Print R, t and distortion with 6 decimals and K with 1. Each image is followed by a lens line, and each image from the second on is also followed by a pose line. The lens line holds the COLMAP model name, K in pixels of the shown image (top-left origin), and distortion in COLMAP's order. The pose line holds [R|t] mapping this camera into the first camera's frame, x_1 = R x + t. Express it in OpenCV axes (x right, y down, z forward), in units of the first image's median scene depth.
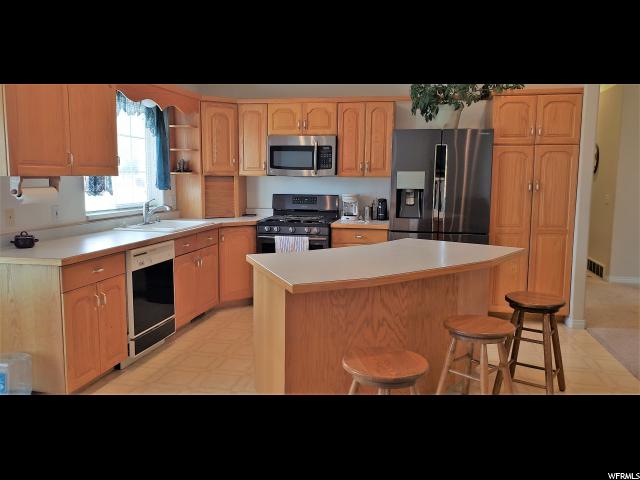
lens RADIAL K [[491.2, 0, 316.1], [0, 491.2, 237.7], [0, 0, 1]] dist [0.005196, -0.003372]
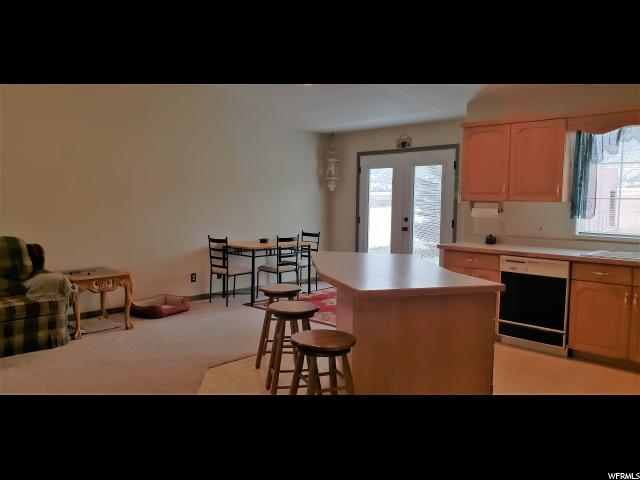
lens RADIAL K [[491.2, 0, 316.1], [0, 491.2, 237.7], [0, 0, 1]] dist [0.005196, -0.003372]
pose [[-0.553423, 0.049539, -0.831426, 0.783690], [-0.119140, 0.983256, 0.137889, -0.112347], [0.824335, 0.175367, -0.538254, 0.987221]]
